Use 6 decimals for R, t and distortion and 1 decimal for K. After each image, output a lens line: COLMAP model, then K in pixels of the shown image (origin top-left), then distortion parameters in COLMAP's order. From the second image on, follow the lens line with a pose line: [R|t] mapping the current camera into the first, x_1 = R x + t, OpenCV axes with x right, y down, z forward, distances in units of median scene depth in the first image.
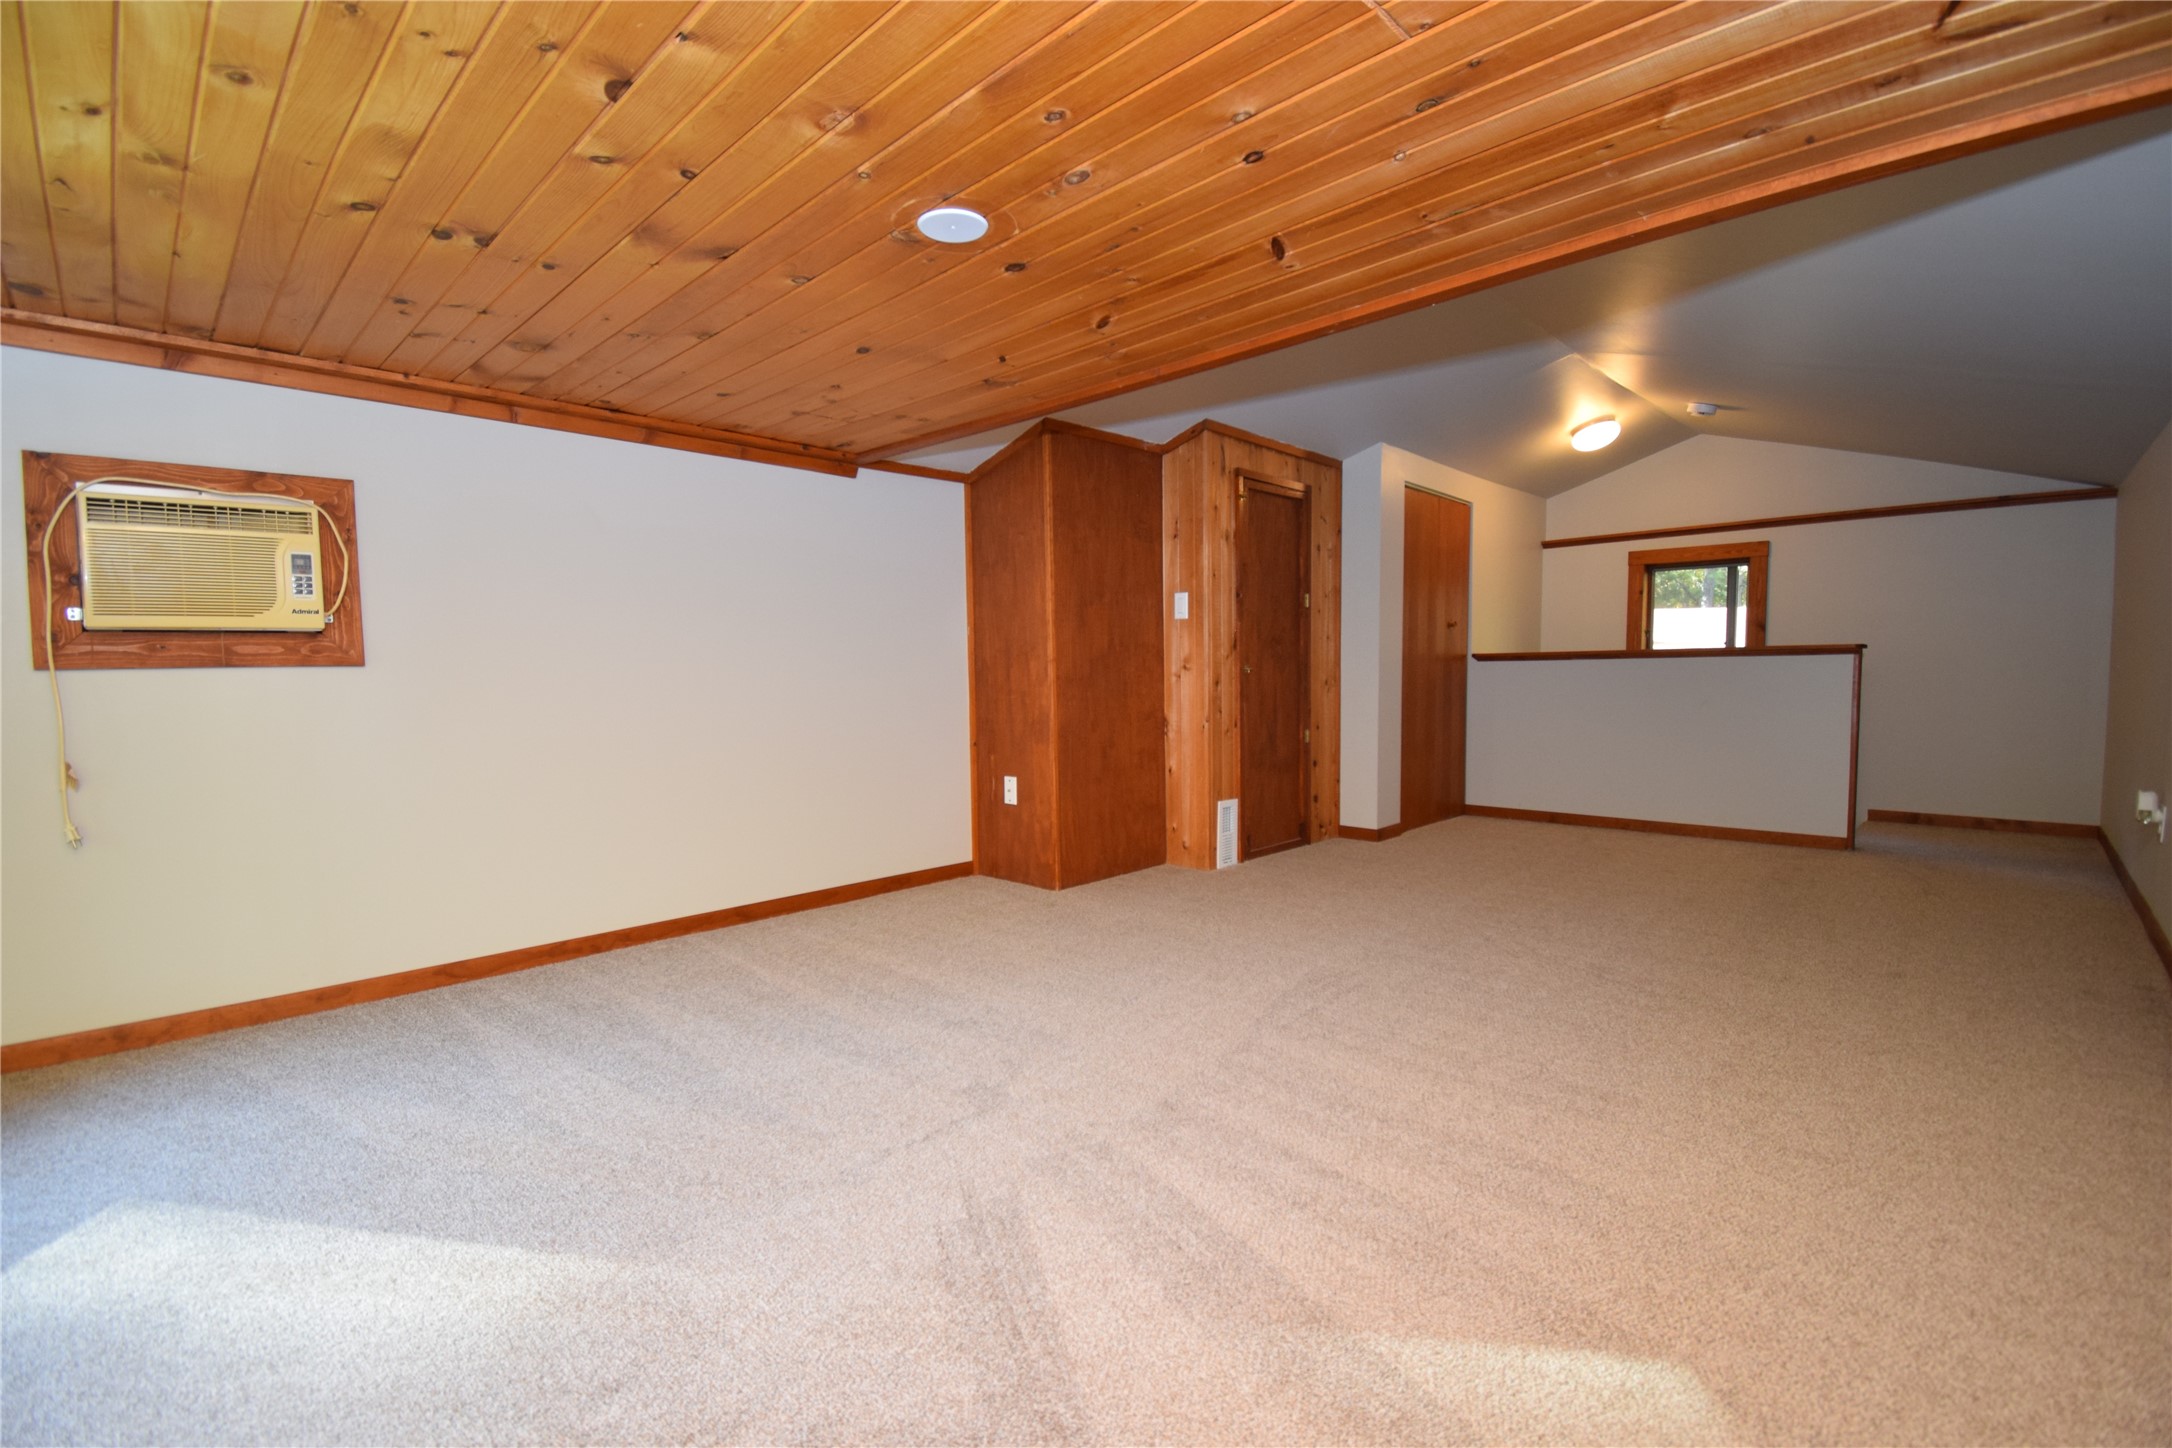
lens RADIAL K [[954.3, 0, 1093.2], [0, 954.3, 725.2], [0, 0, 1]] dist [0.025188, -0.029786]
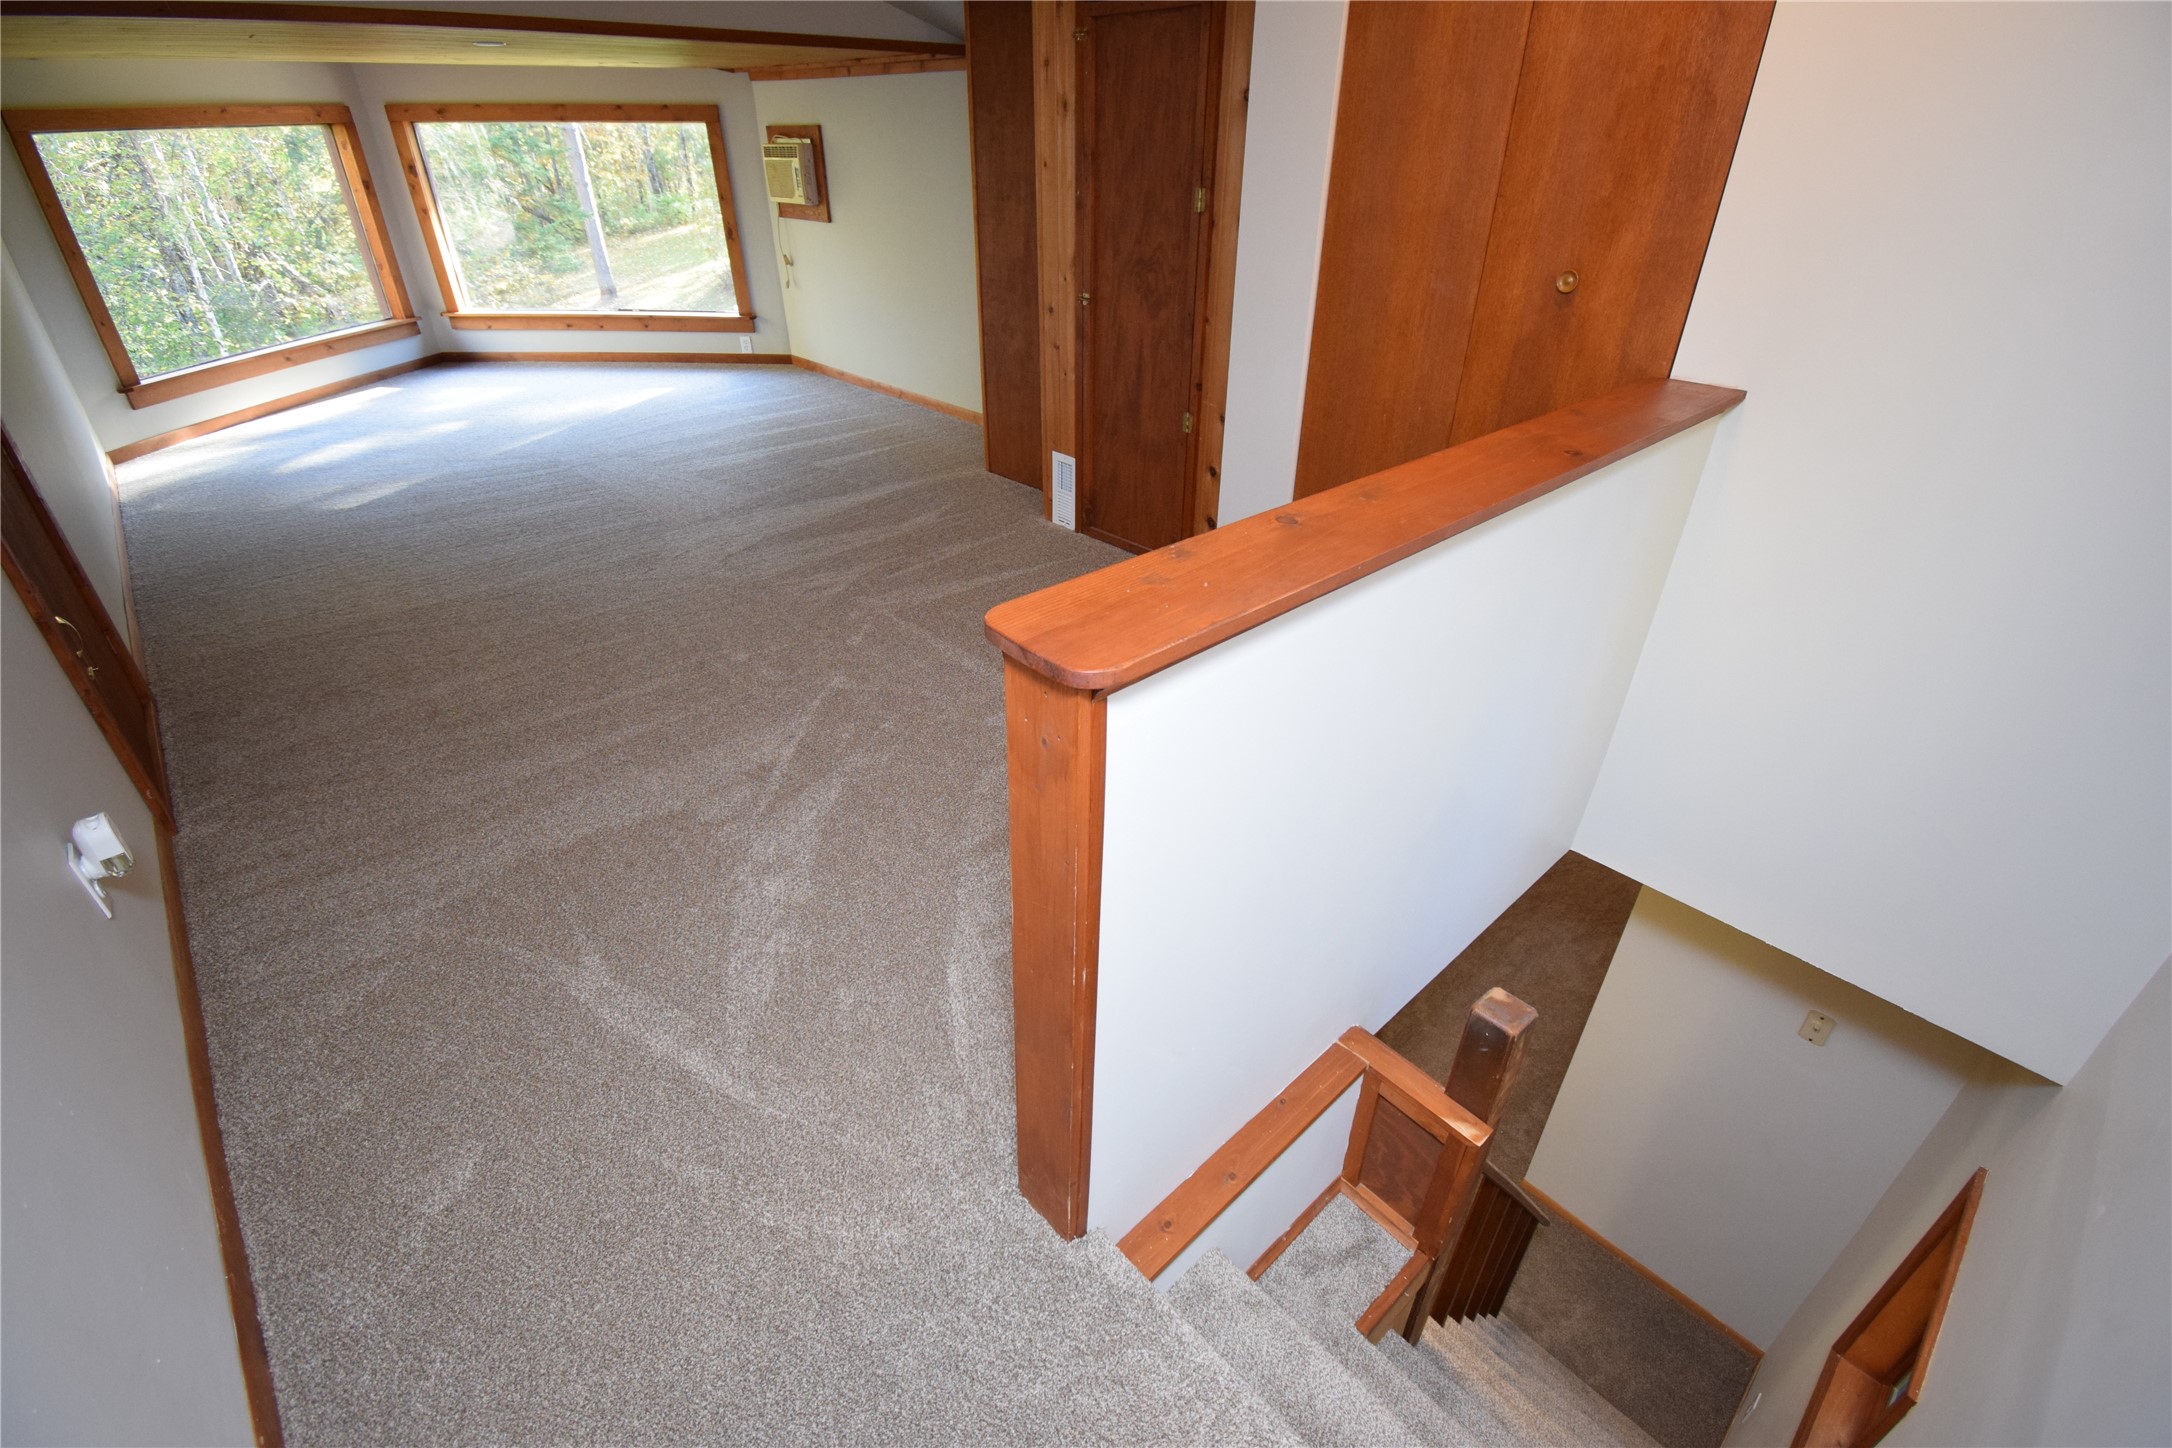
lens RADIAL K [[961.0, 0, 1091.9], [0, 961.0, 724.9], [0, 0, 1]] dist [0.020675, -0.026717]
pose [[-0.067273, 0.532483, -0.843763, 1.043225], [-0.060796, 0.841920, 0.536166, -0.195531], [0.995881, 0.087367, -0.024265, 1.082758]]
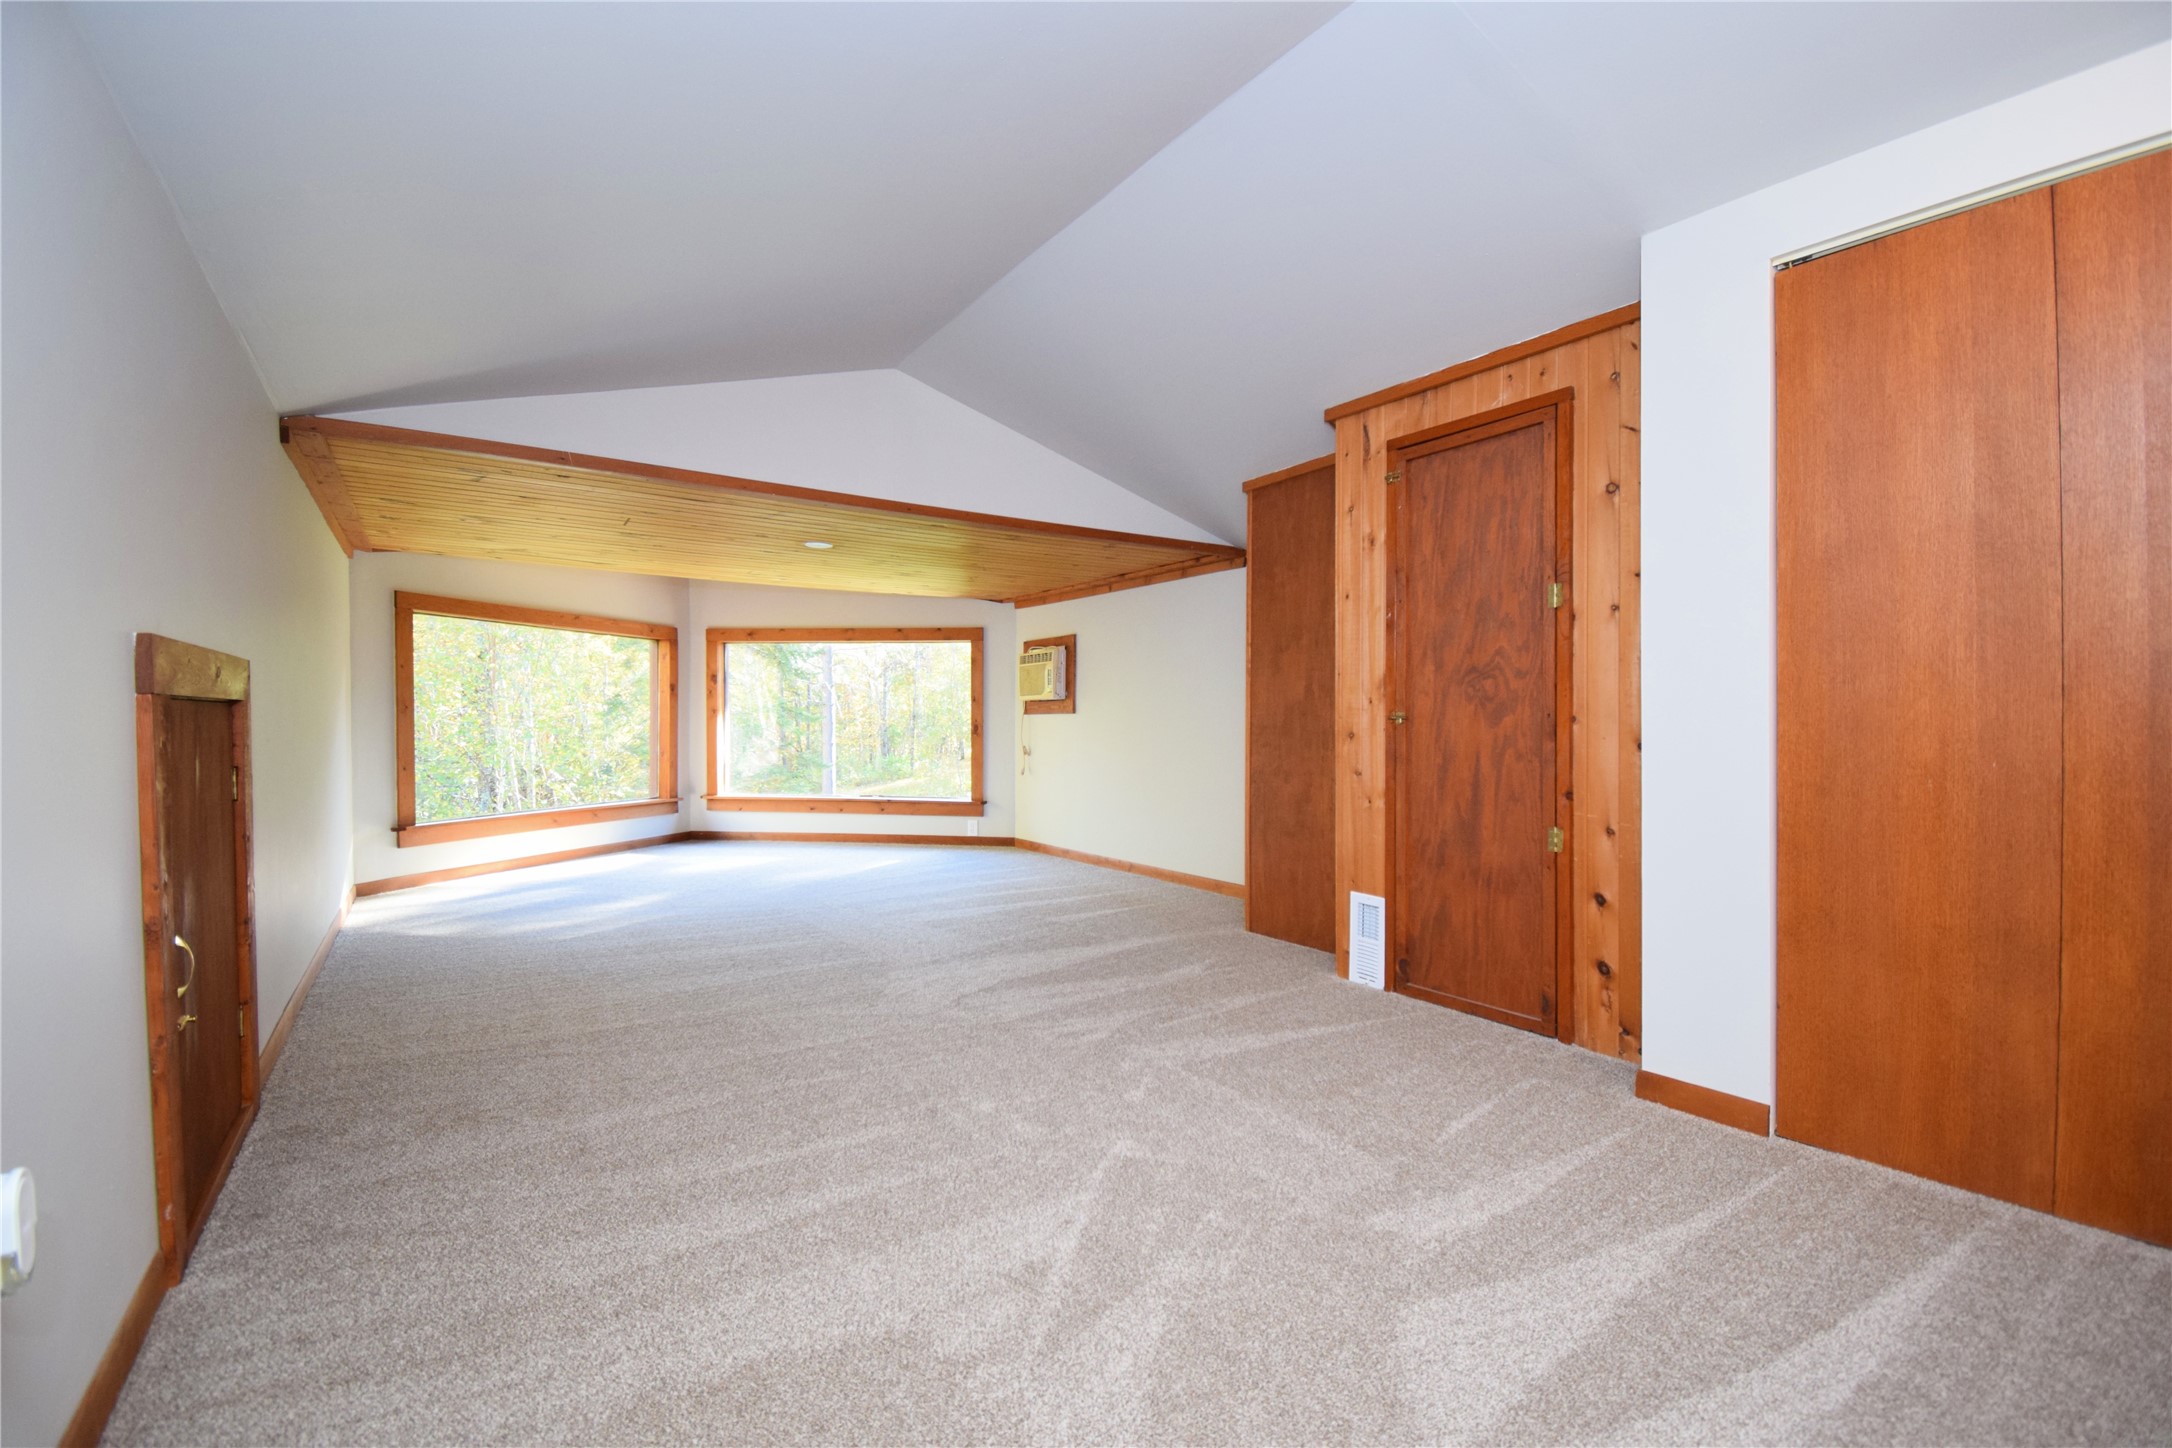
lens RADIAL K [[961.0, 0, 1091.9], [0, 961.0, 724.9], [0, 0, 1]] dist [0.020675, -0.026717]
pose [[-0.221847, 0.013102, -0.974993, 0.922109], [-0.054445, 0.998183, 0.025802, -0.060976], [0.973560, 0.058808, -0.220731, 0.960331]]
